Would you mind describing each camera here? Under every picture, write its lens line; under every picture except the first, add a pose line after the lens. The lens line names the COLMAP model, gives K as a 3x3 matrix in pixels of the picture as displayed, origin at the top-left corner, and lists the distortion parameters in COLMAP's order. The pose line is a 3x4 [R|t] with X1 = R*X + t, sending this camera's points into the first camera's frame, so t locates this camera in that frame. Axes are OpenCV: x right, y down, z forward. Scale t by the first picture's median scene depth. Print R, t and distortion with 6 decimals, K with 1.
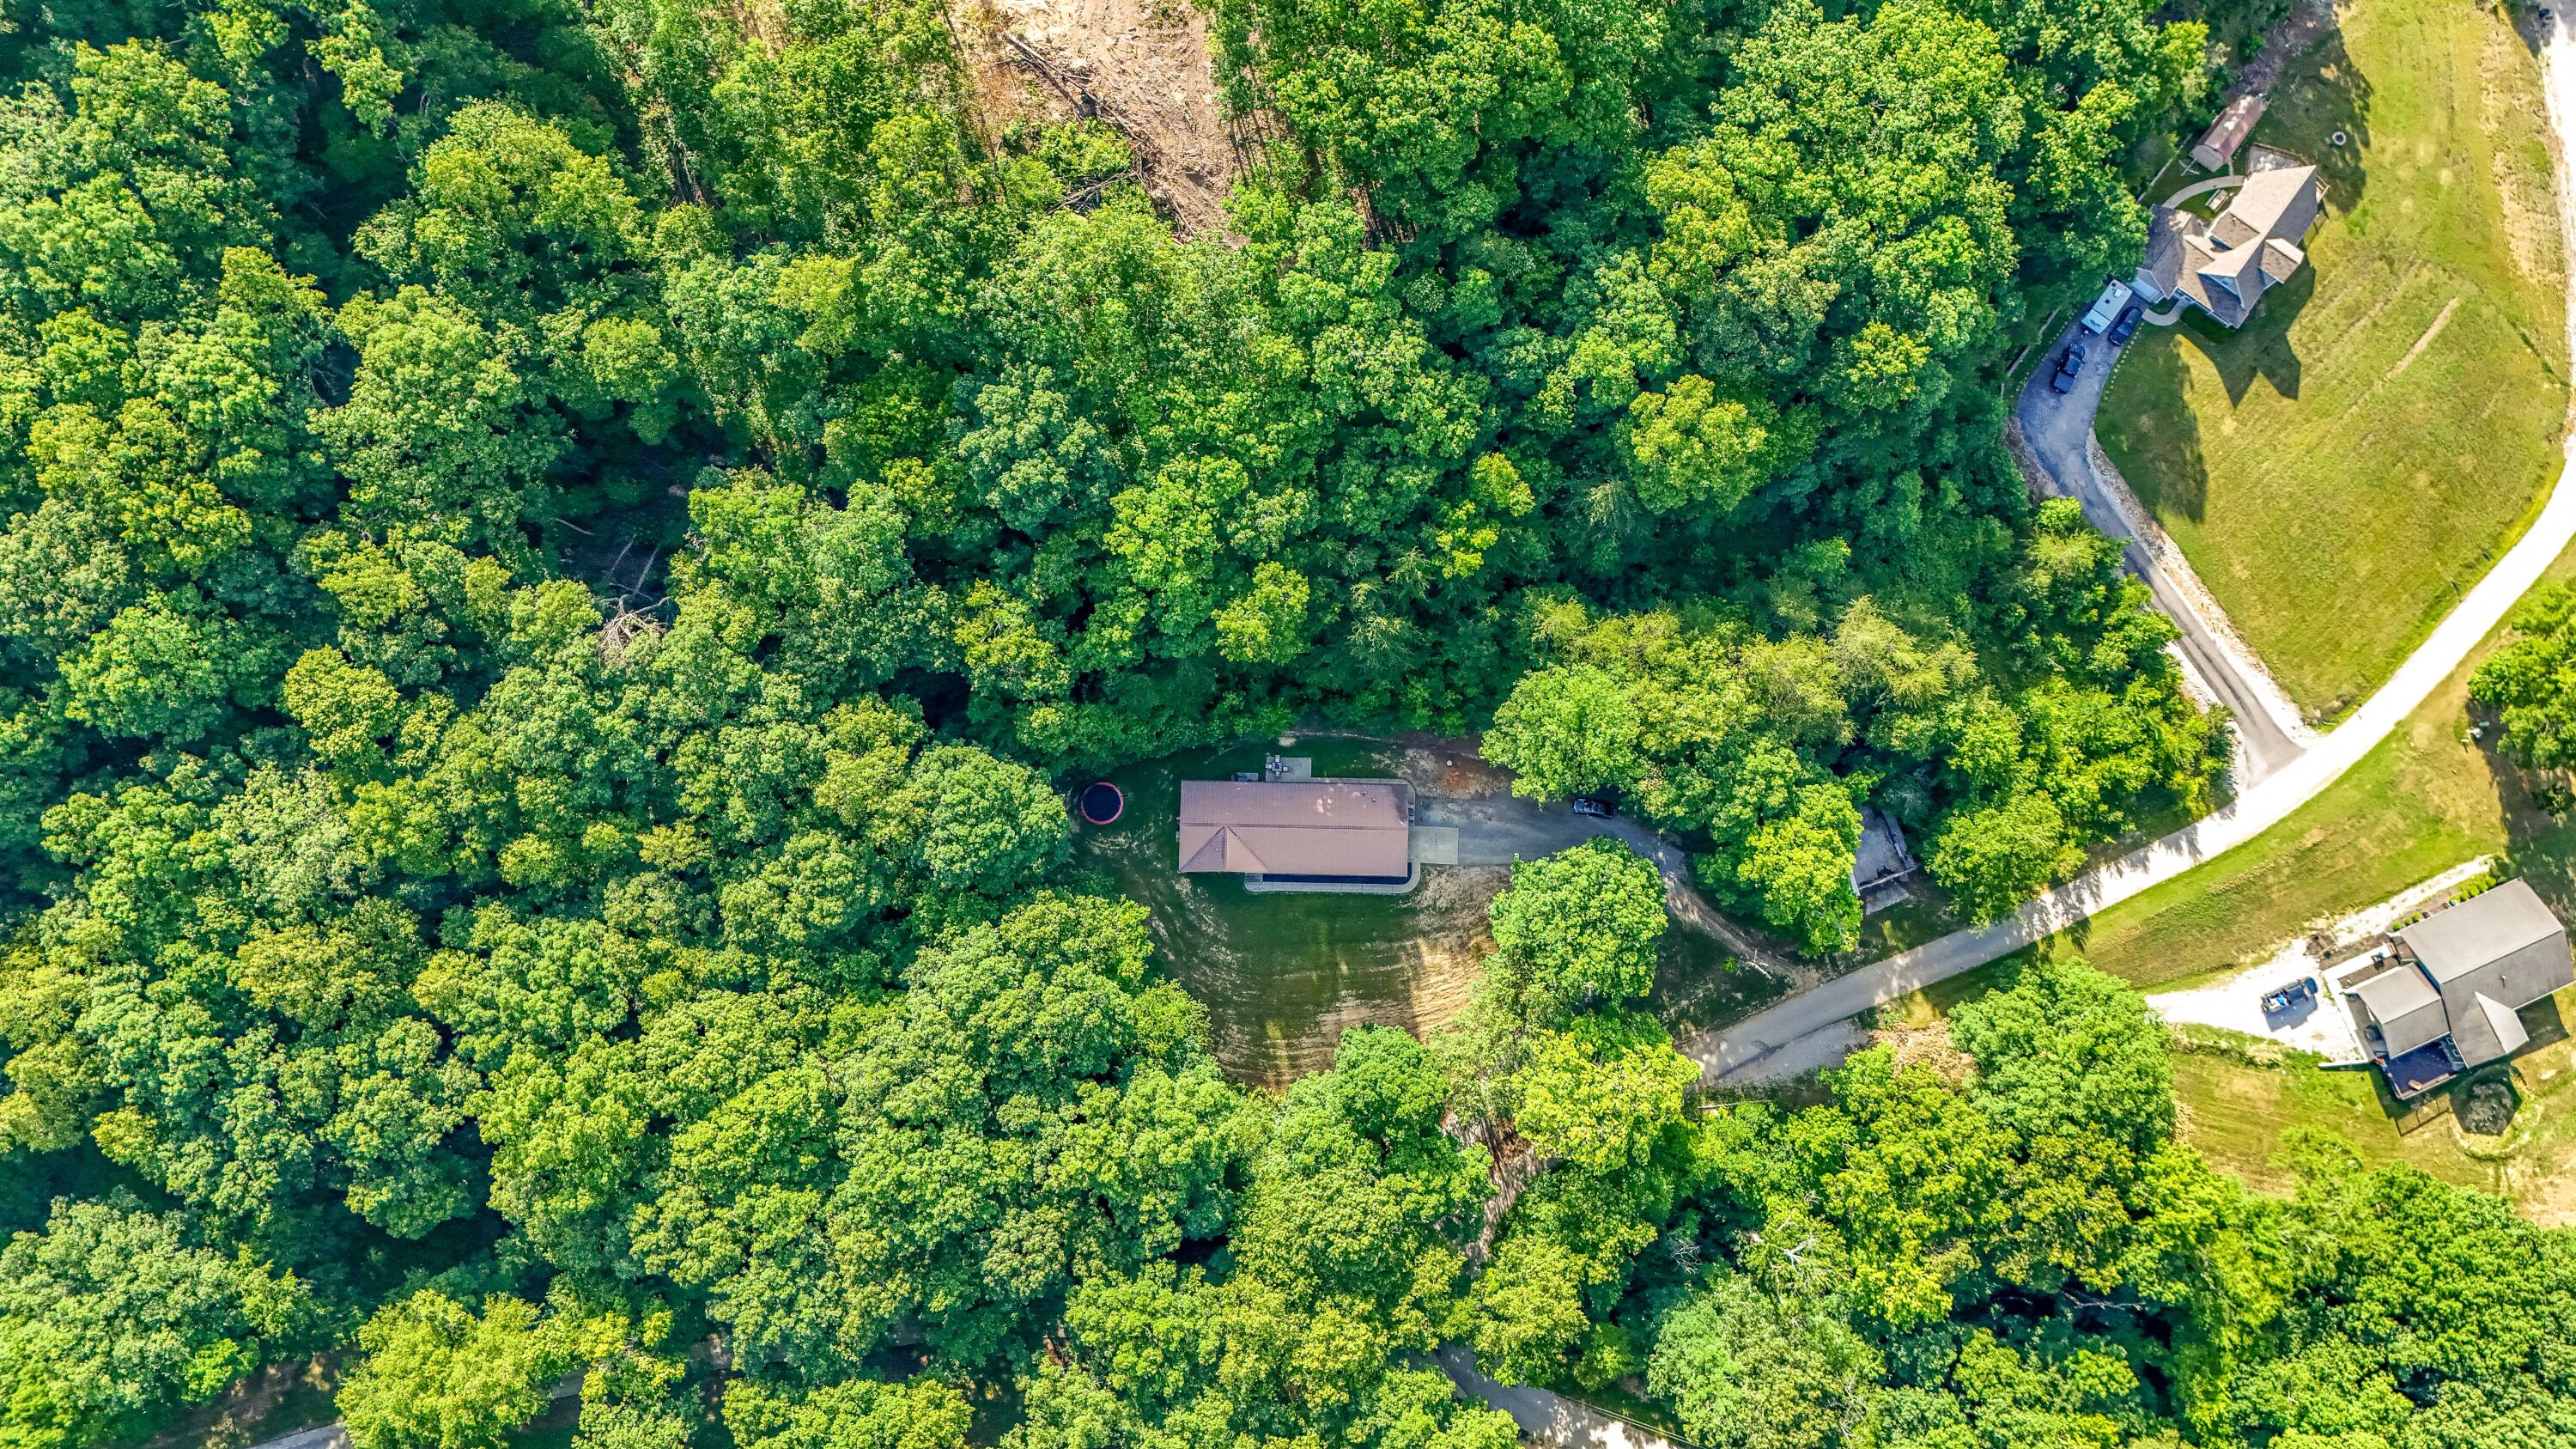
lens RADIAL K [[1896.3, 0, 1288.0], [0, 1896.3, 724.5], [0, 0, 1]] dist [0.071098, -0.069791]
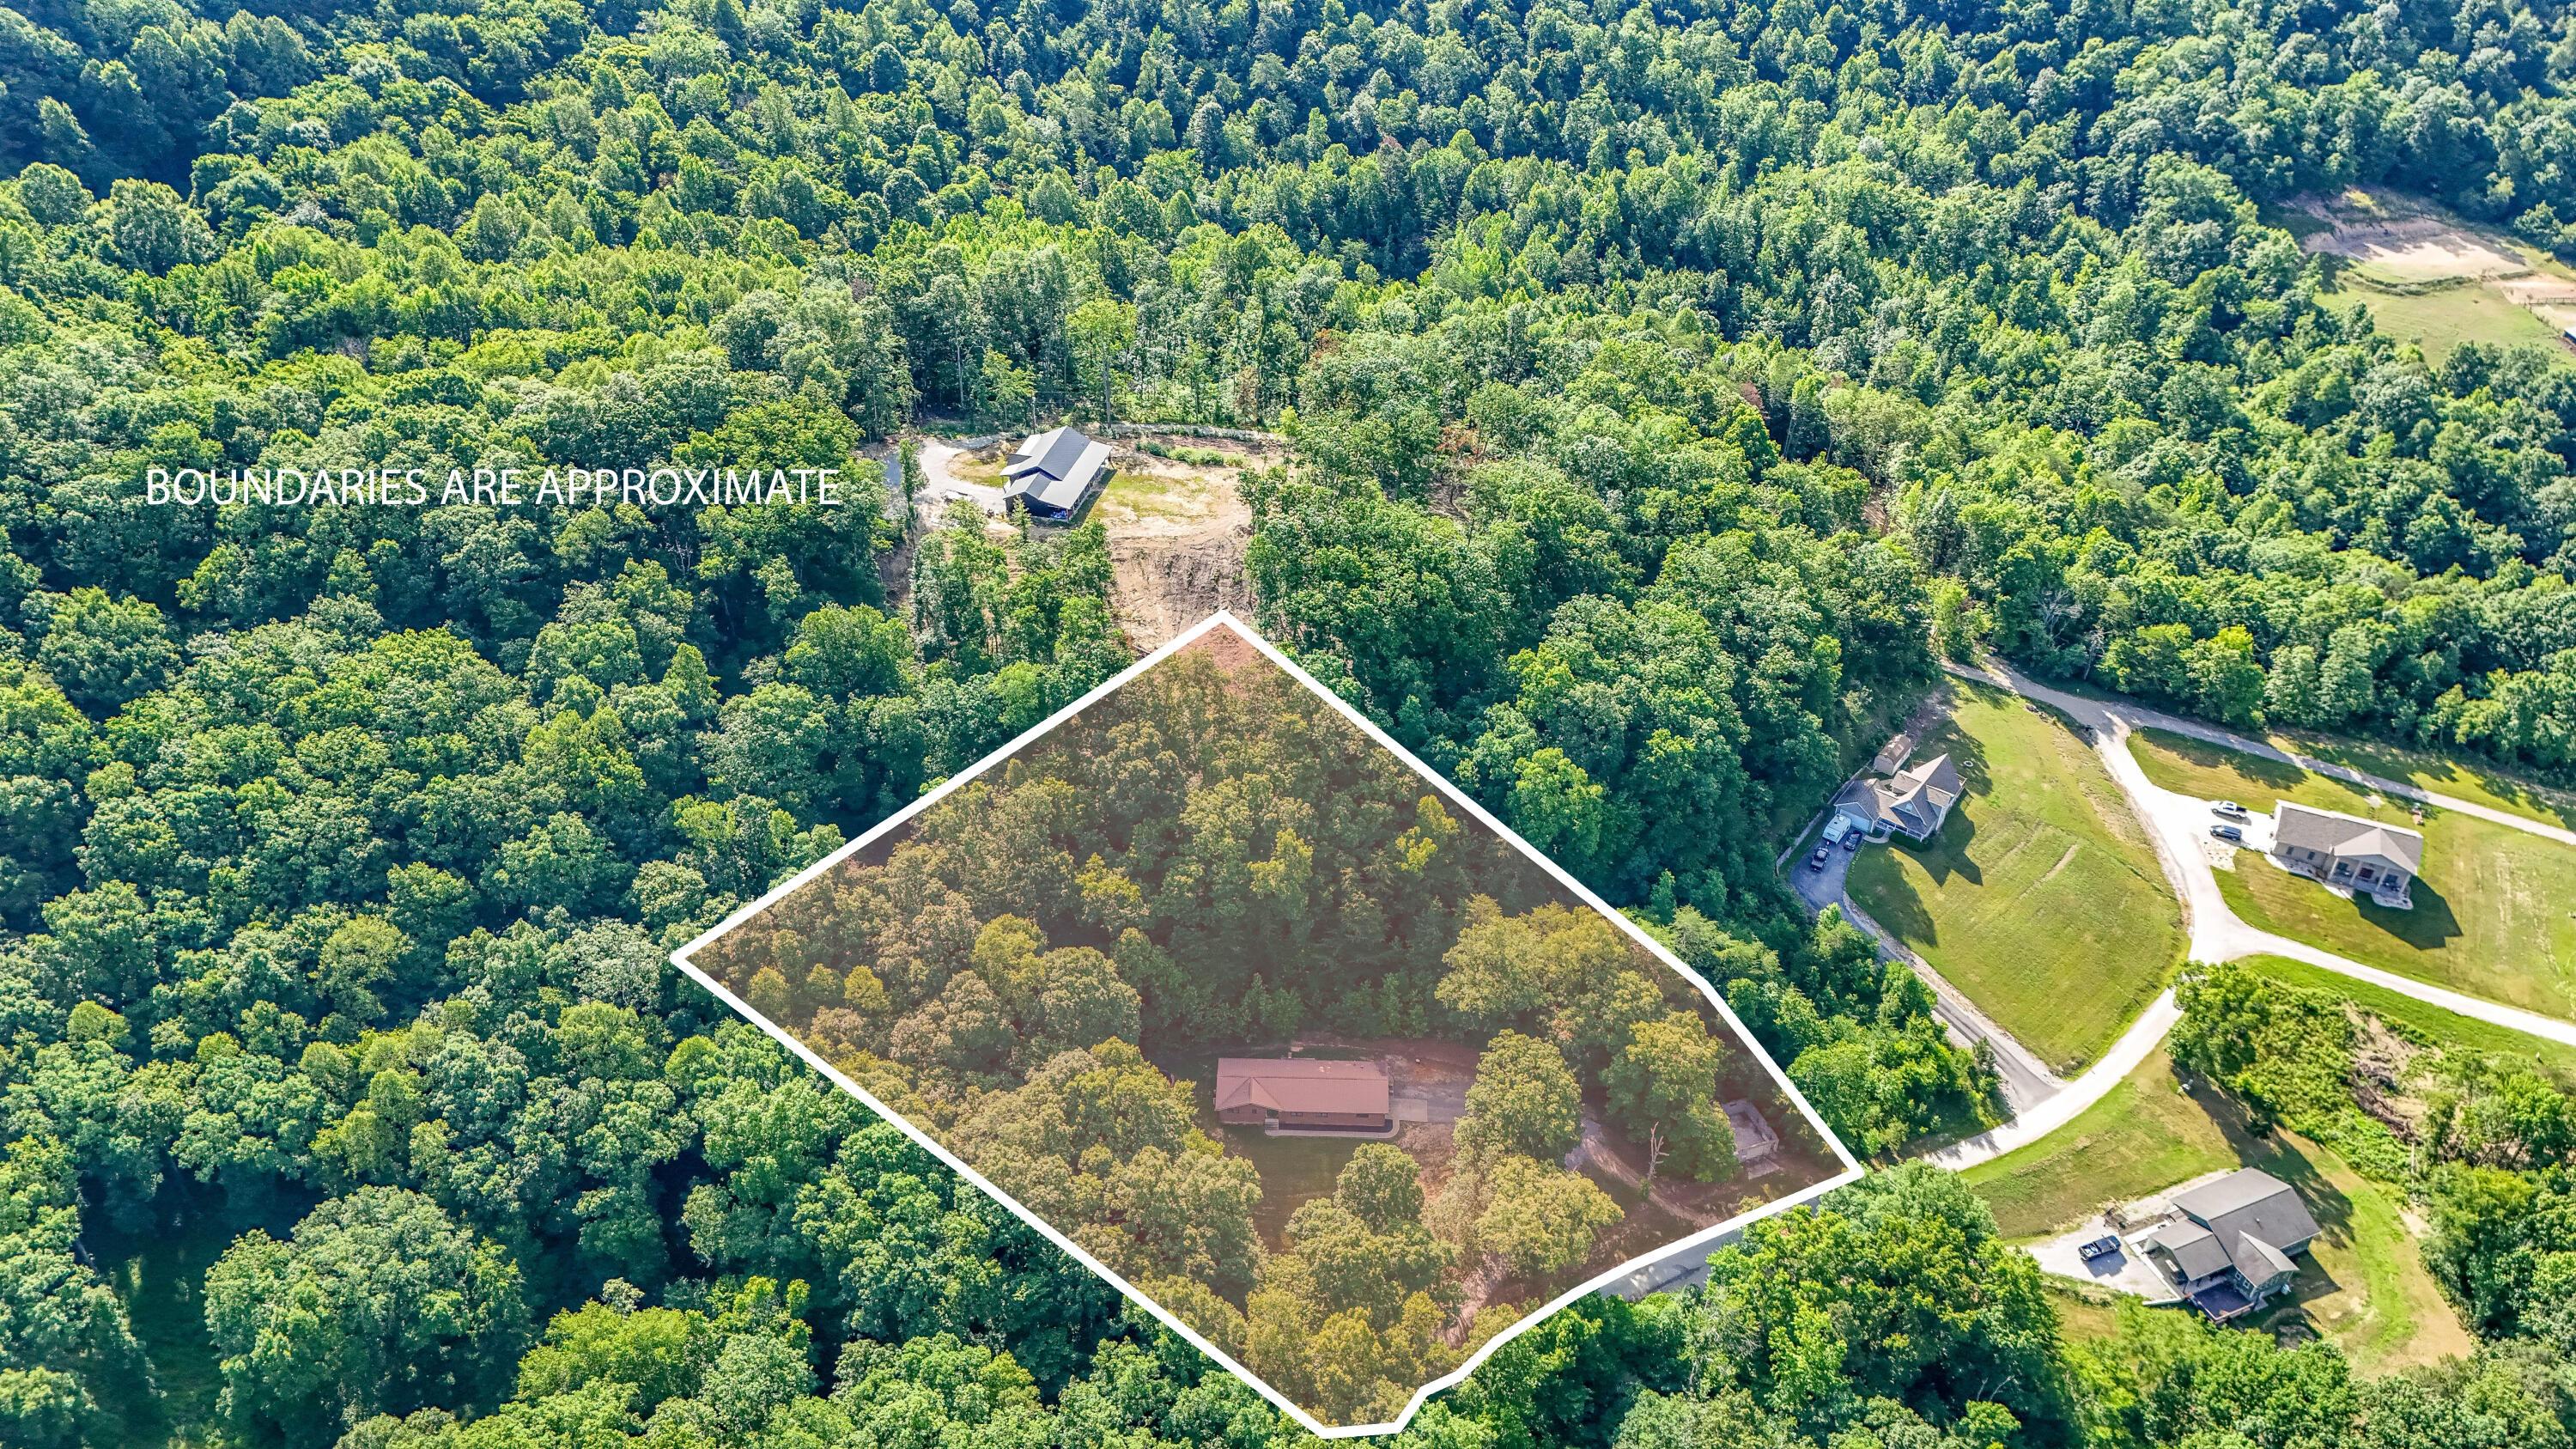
lens RADIAL K [[1896.3, 0, 1288.0], [0, 1896.3, 724.5], [0, 0, 1]] dist [0.071098, -0.069791]
pose [[0.999996, 0.002233, 0.001451, -0.010785], [-0.000566, 0.710601, -0.703595, 0.906869], [-0.002602, 0.703591, 0.710600, -0.145572]]
